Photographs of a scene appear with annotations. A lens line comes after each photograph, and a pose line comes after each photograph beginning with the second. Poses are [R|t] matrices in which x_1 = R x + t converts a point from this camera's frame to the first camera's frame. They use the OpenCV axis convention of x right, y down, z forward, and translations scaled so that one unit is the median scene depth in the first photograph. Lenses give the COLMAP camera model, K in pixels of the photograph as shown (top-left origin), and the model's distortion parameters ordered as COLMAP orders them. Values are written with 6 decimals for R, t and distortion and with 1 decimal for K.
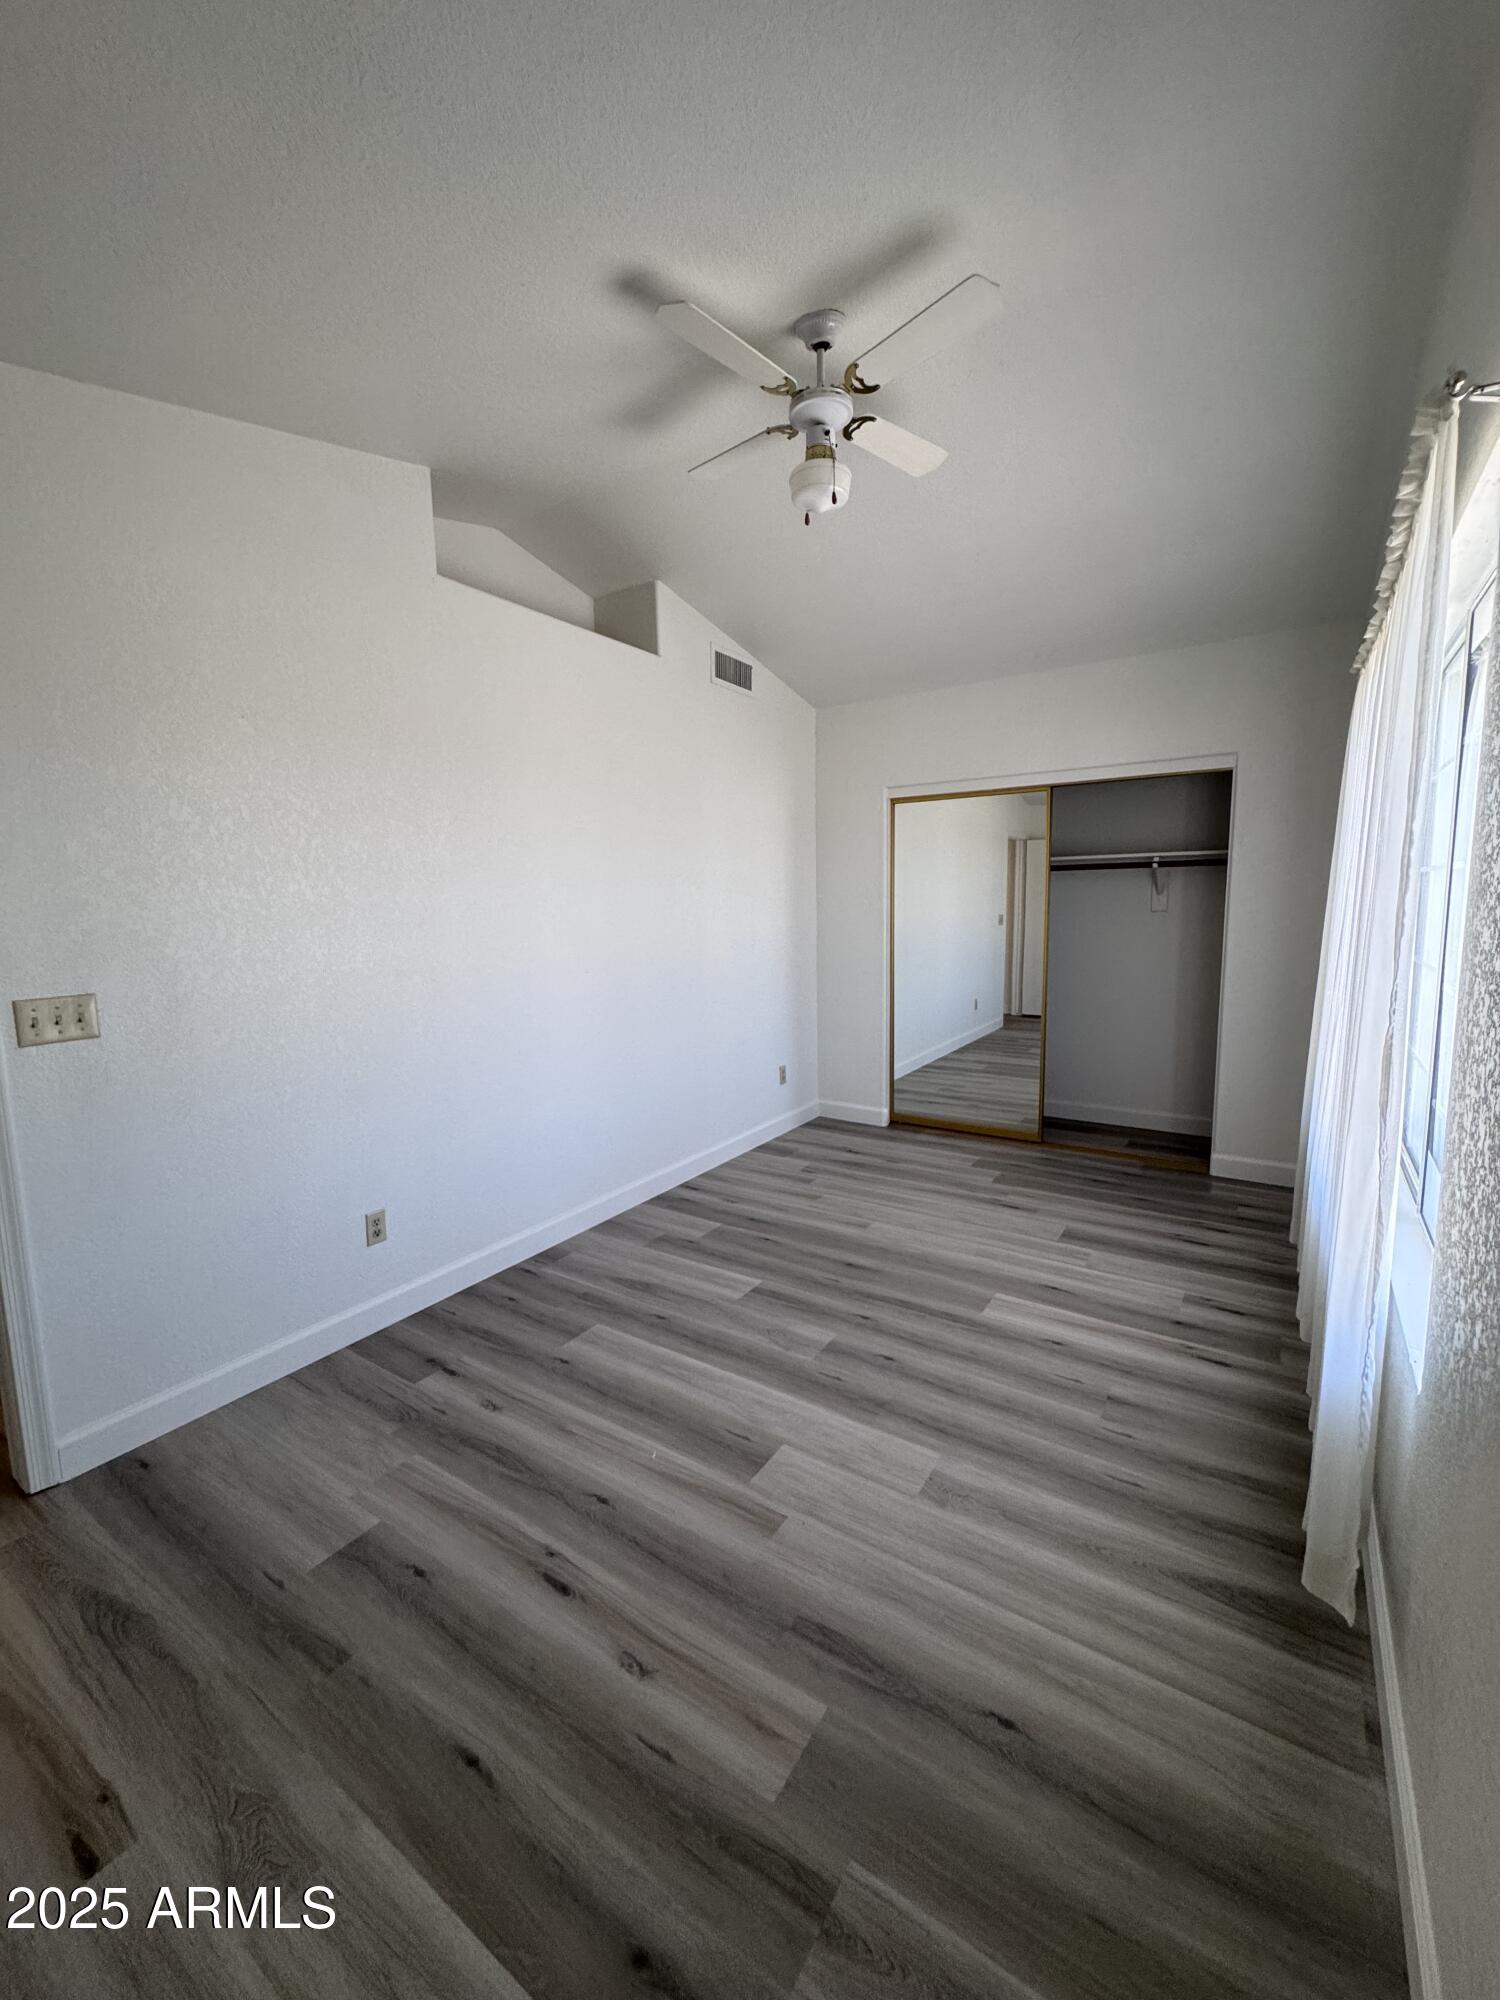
lens RADIAL K [[801.2, 0, 752.9], [0, 801.2, 997.6], [0, 0, 1]] dist [-0.003678, 0.000319]
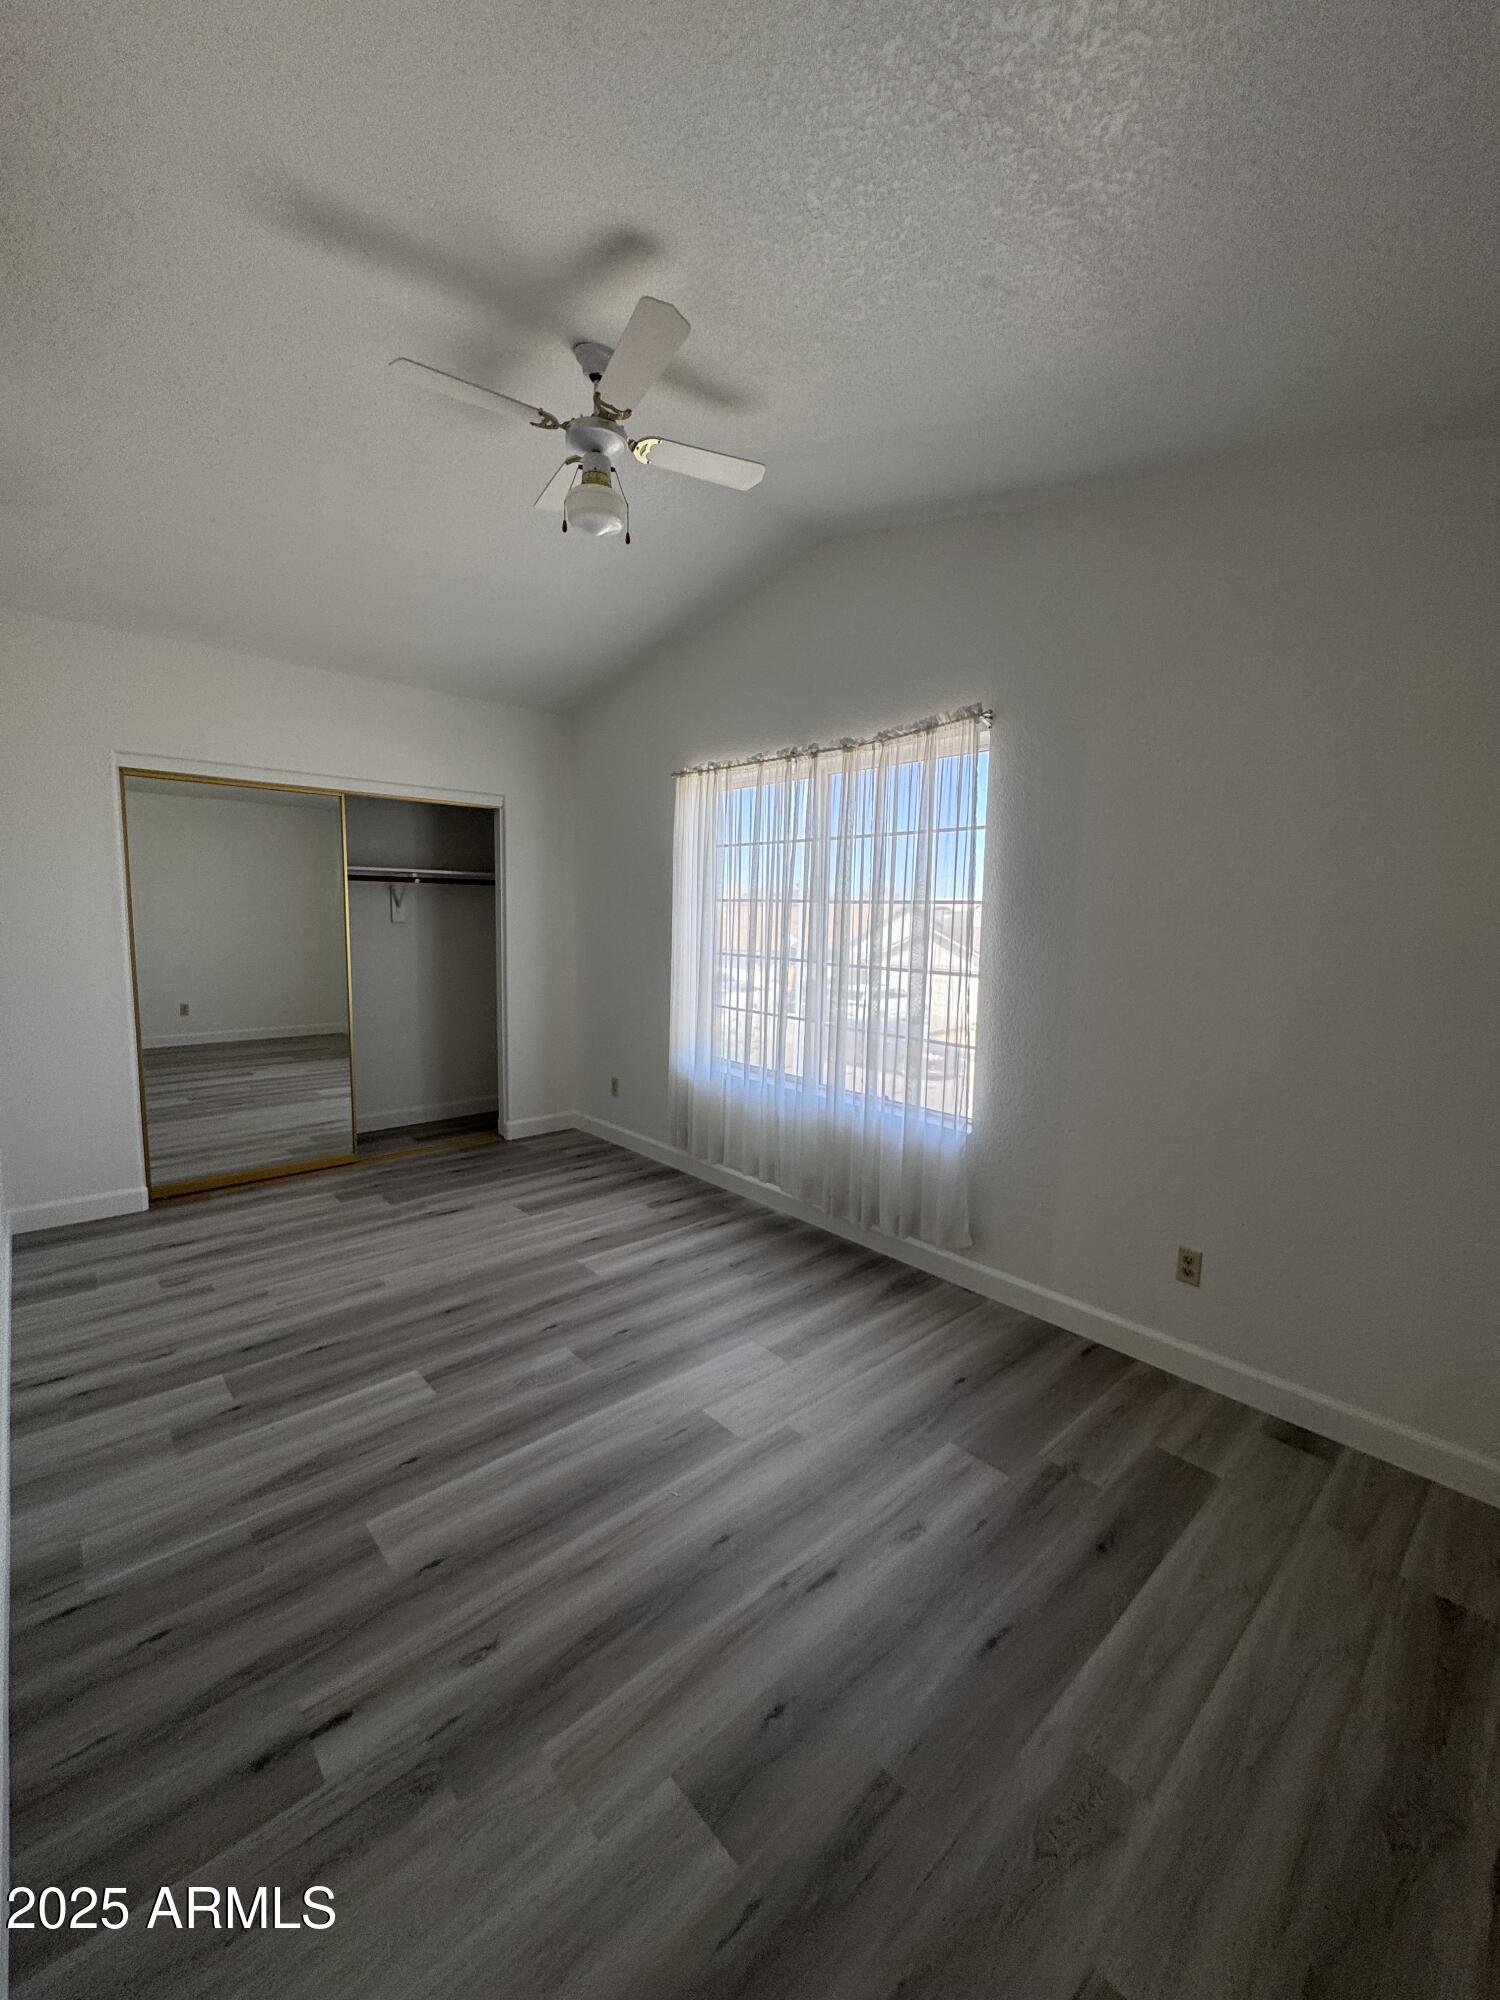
lens RADIAL K [[801.2, 0, 752.9], [0, 801.2, 997.6], [0, 0, 1]] dist [-0.003678, 0.000319]
pose [[0.238896, -0.081576, 0.967613, -0.641819], [0.095411, 0.993615, 0.060212, -0.040013], [-0.966346, 0.077936, 0.245154, 0.418696]]
